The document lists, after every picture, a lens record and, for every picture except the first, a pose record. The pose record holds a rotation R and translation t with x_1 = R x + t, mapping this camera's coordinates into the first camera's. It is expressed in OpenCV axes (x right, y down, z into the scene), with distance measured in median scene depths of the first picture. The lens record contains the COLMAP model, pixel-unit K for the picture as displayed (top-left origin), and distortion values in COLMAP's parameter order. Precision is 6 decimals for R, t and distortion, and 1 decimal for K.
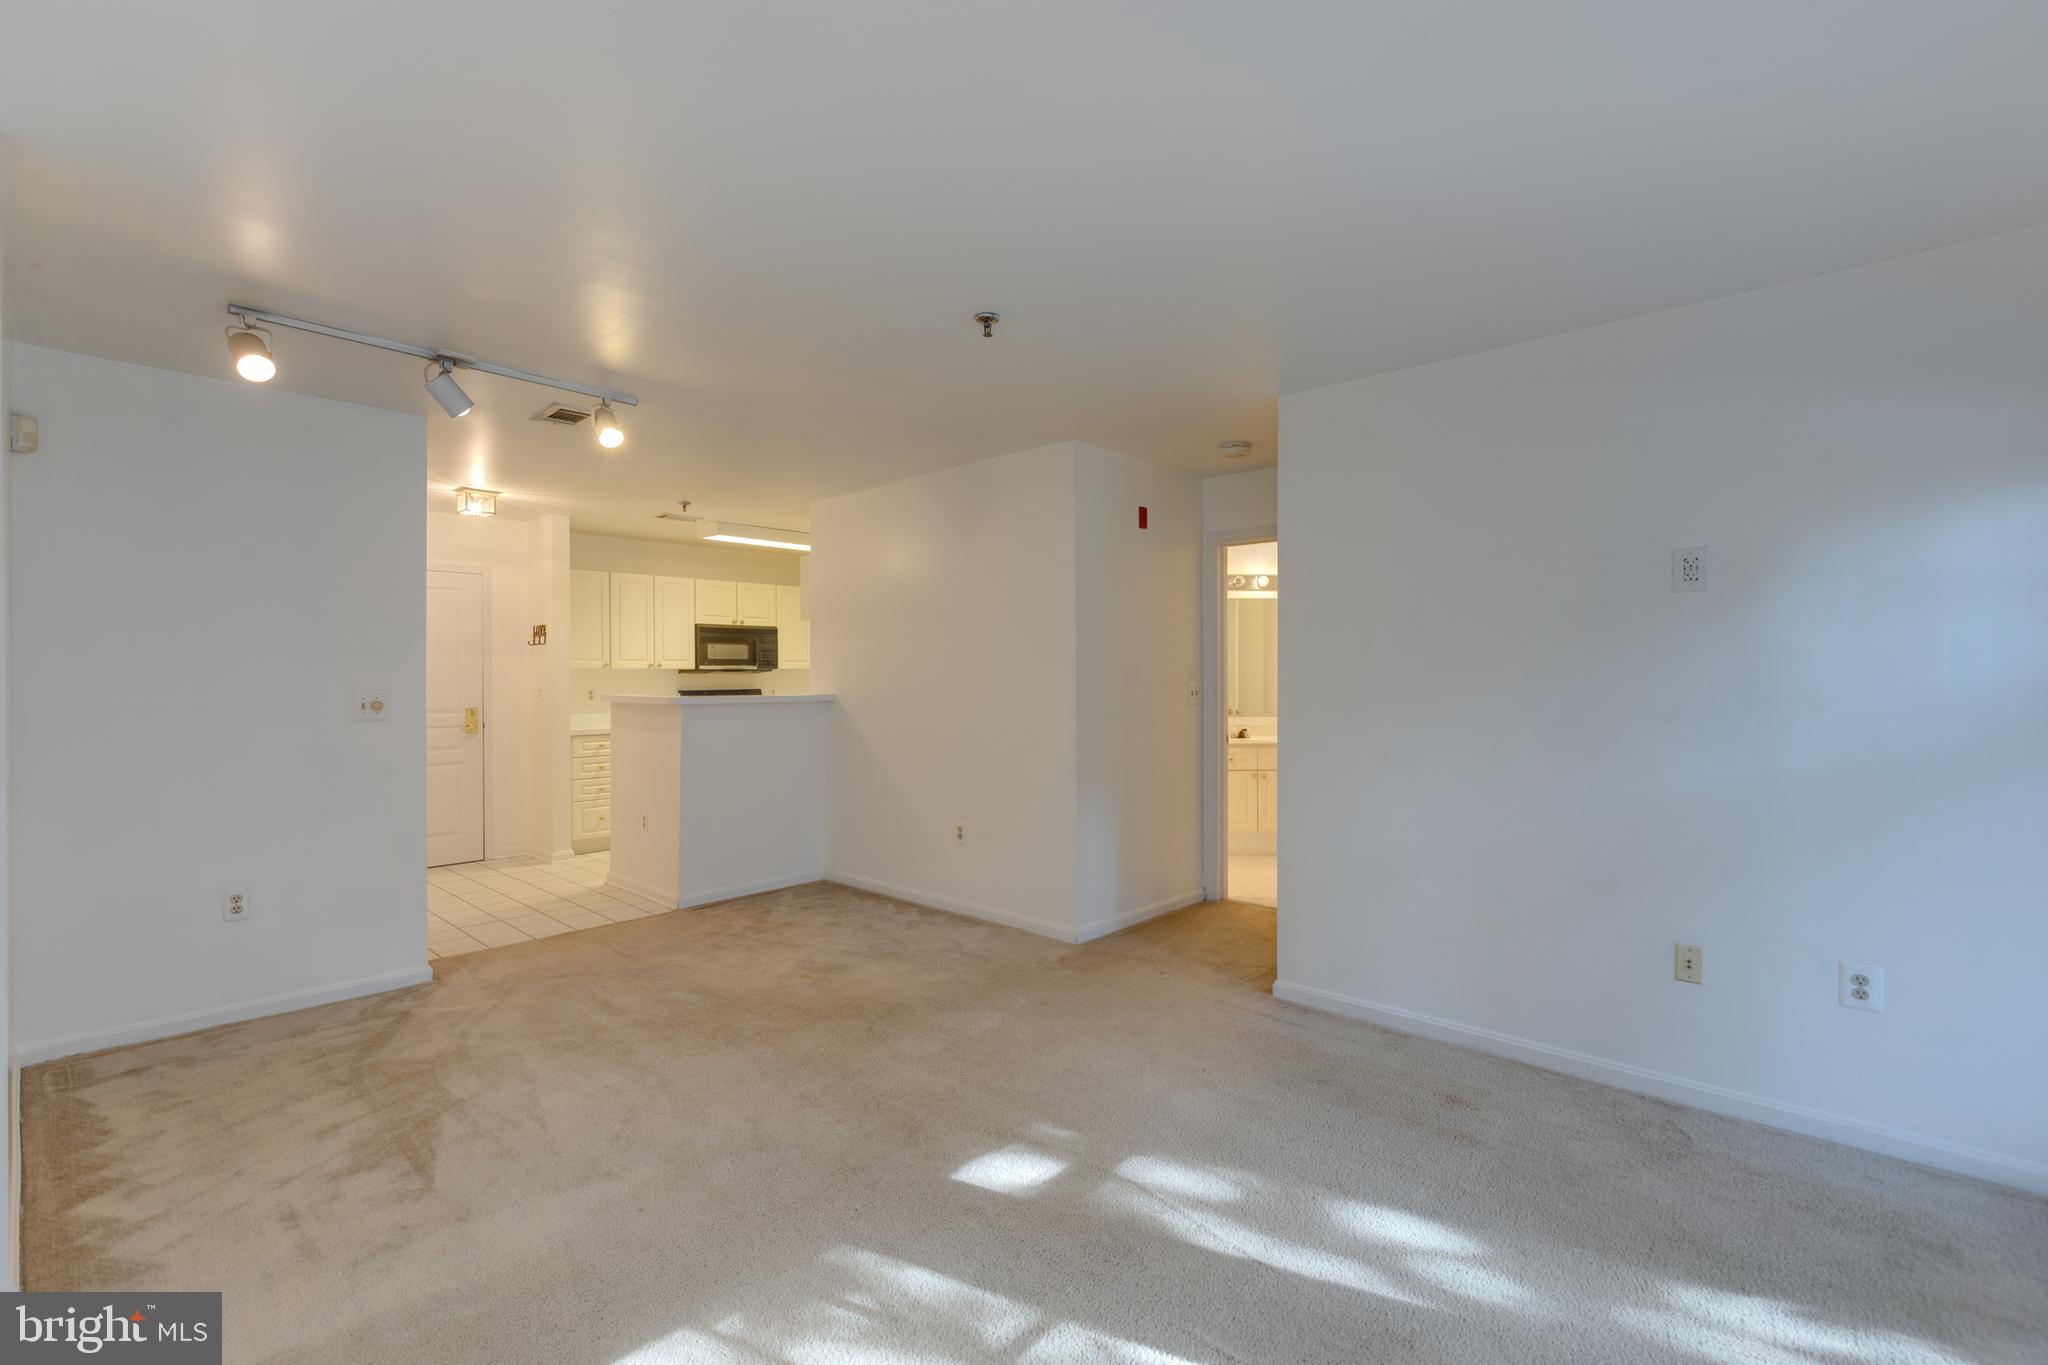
lens RADIAL K [[911.6, 0, 1024.8], [0, 911.6, 680.0], [0, 0, 1]] dist [0.003636, -0.000174]
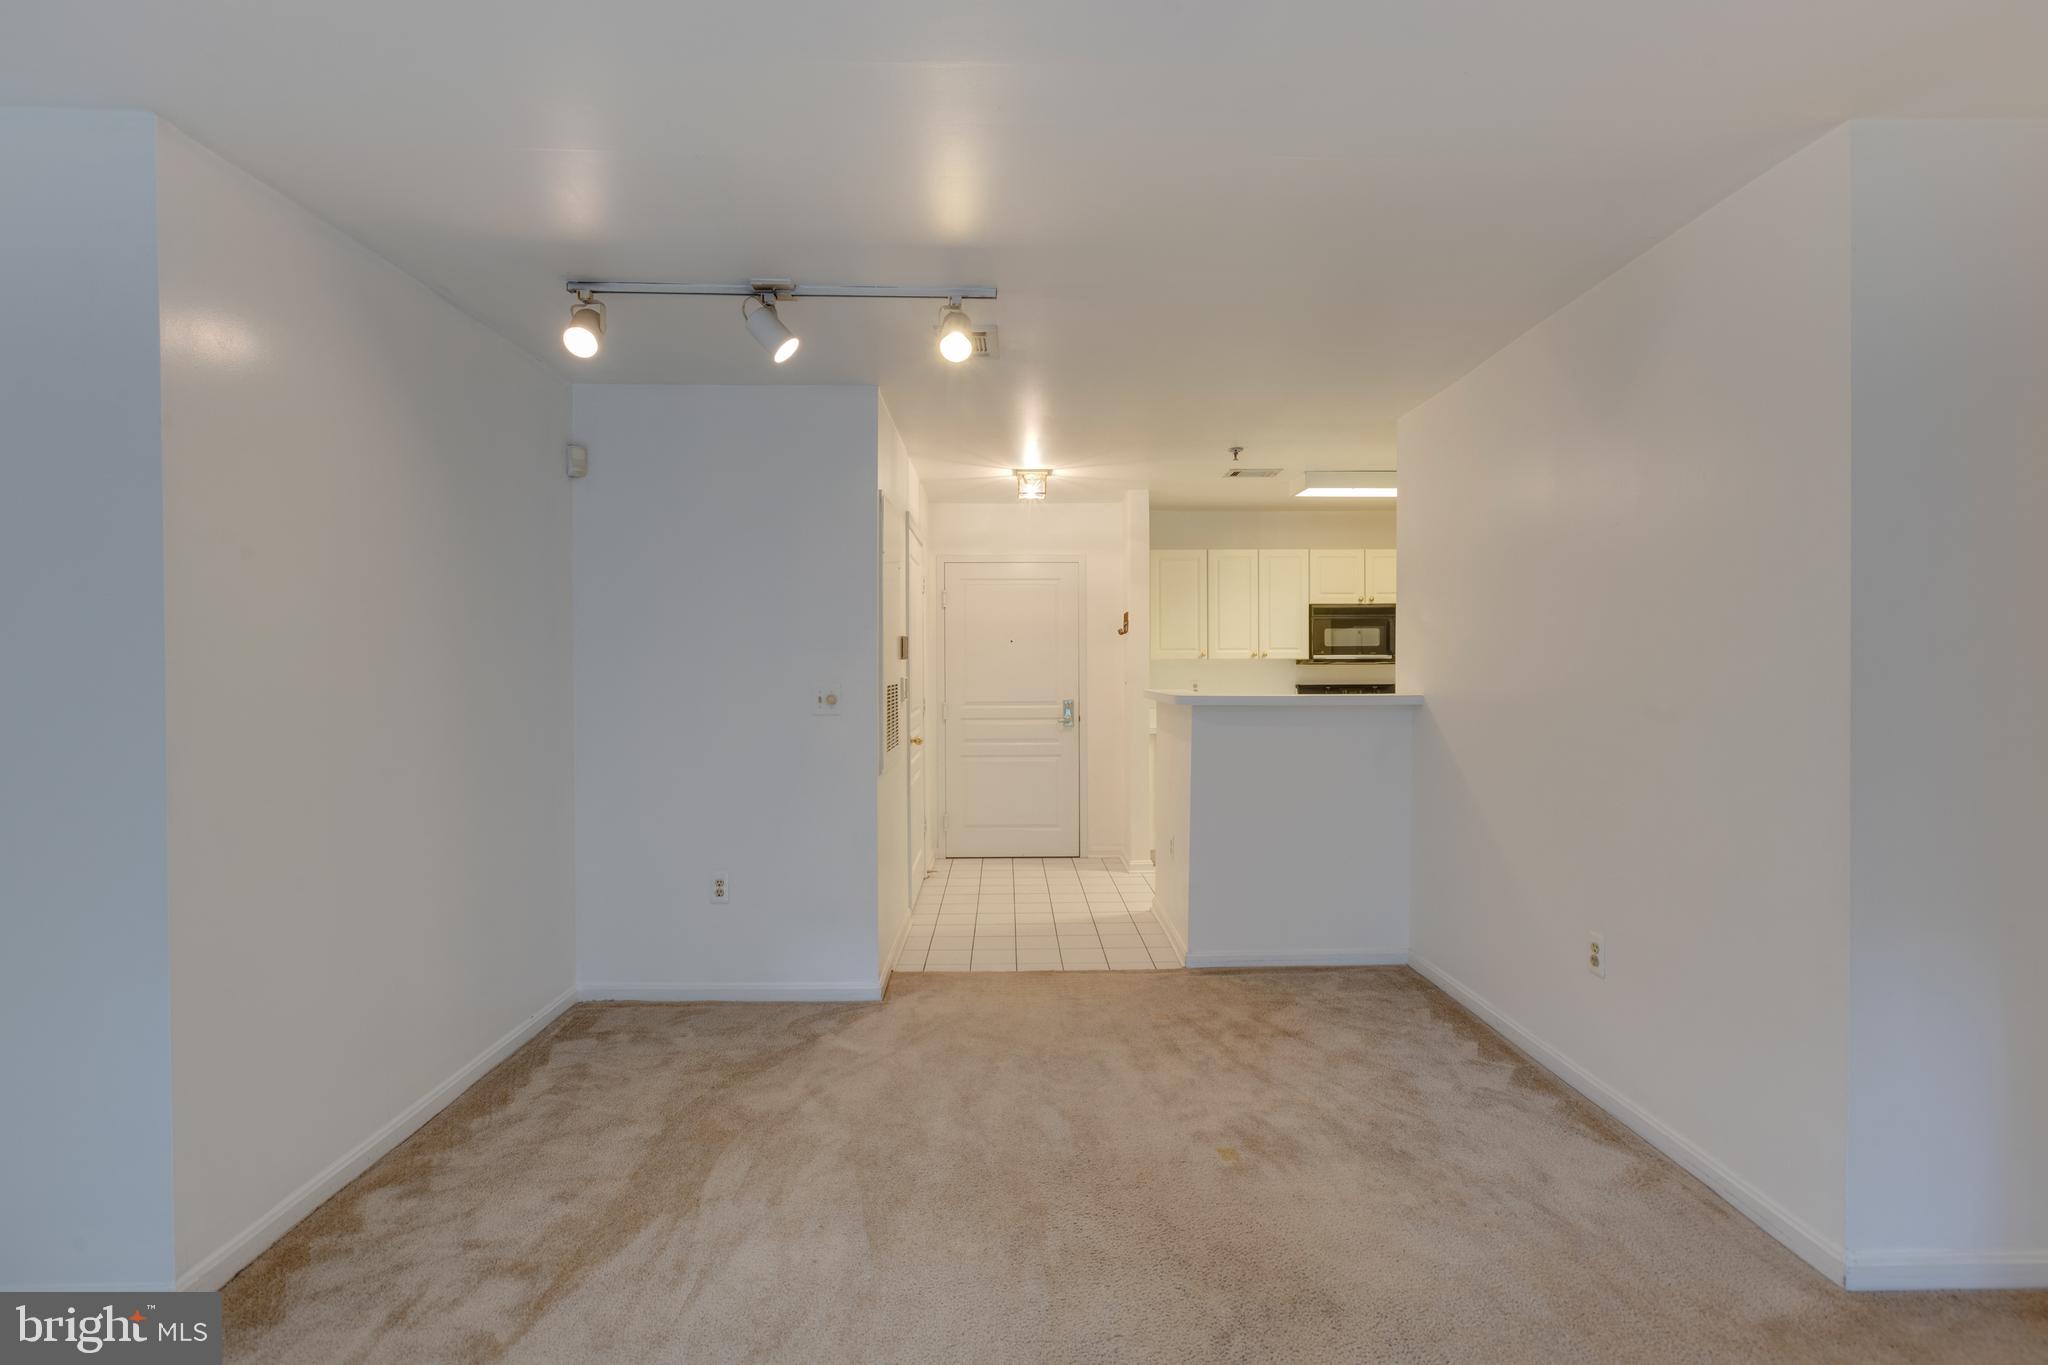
lens RADIAL K [[911.6, 0, 1024.8], [0, 911.6, 680.0], [0, 0, 1]] dist [0.003636, -0.000174]
pose [[0.691529, 0.010968, -0.722265, 0.093624], [-0.003243, 0.999922, 0.012079, -0.003722], [0.722341, -0.006011, 0.691511, 0.399761]]
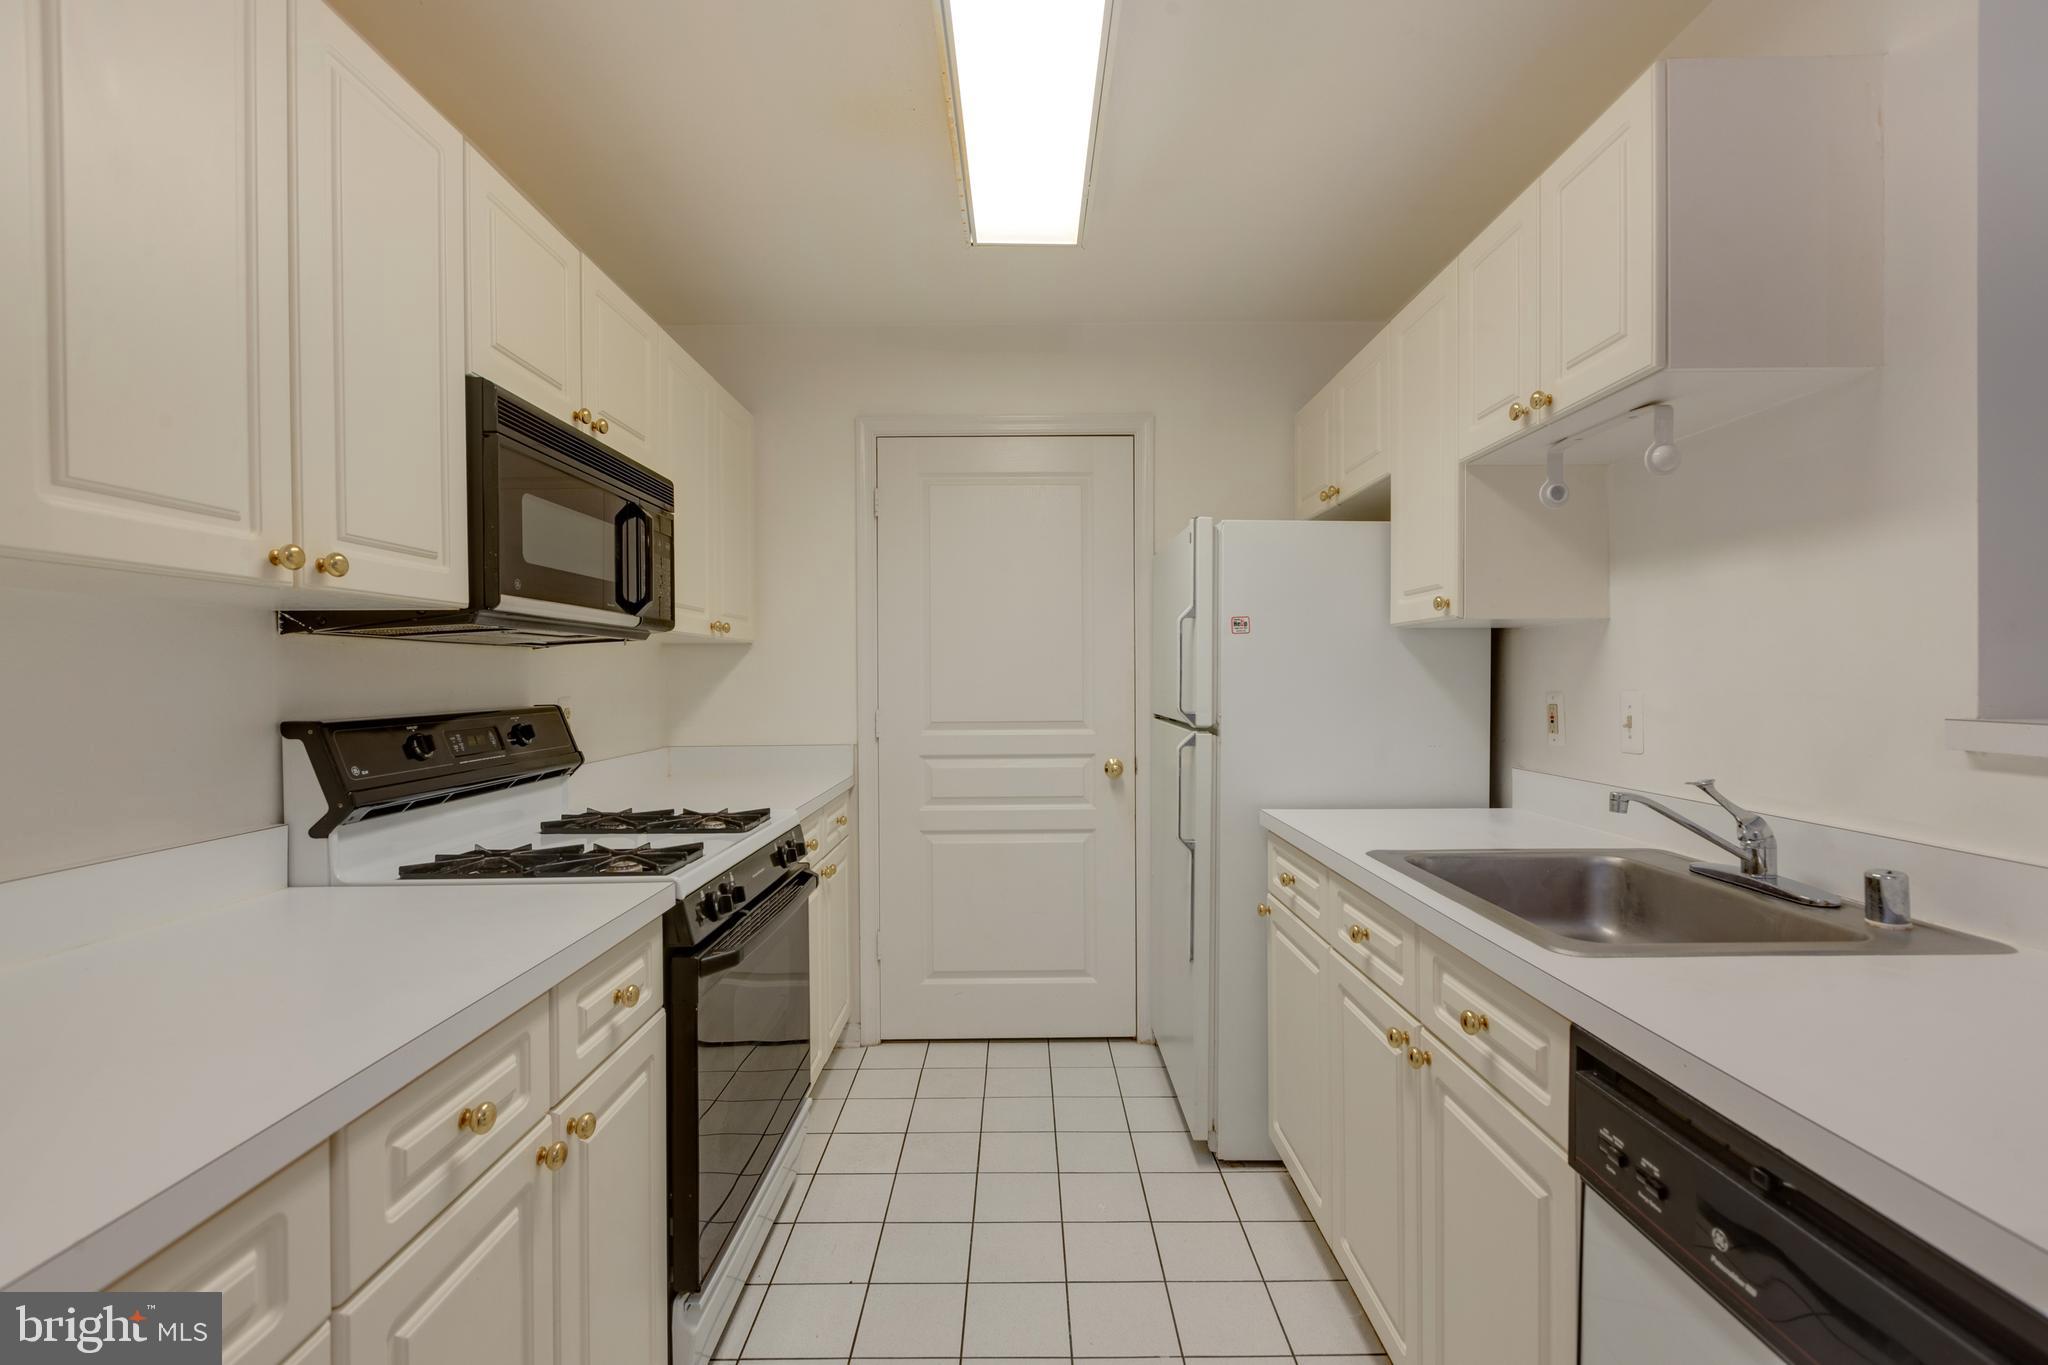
lens RADIAL K [[911.6, 0, 1024.8], [0, 911.6, 680.0], [0, 0, 1]] dist [0.003636, -0.000174]
pose [[0.735259, -0.002419, 0.677782, -0.667228], [0.005902, 0.999979, -0.002833, 0.007012], [-0.677761, 0.006083, 0.735257, 1.280217]]
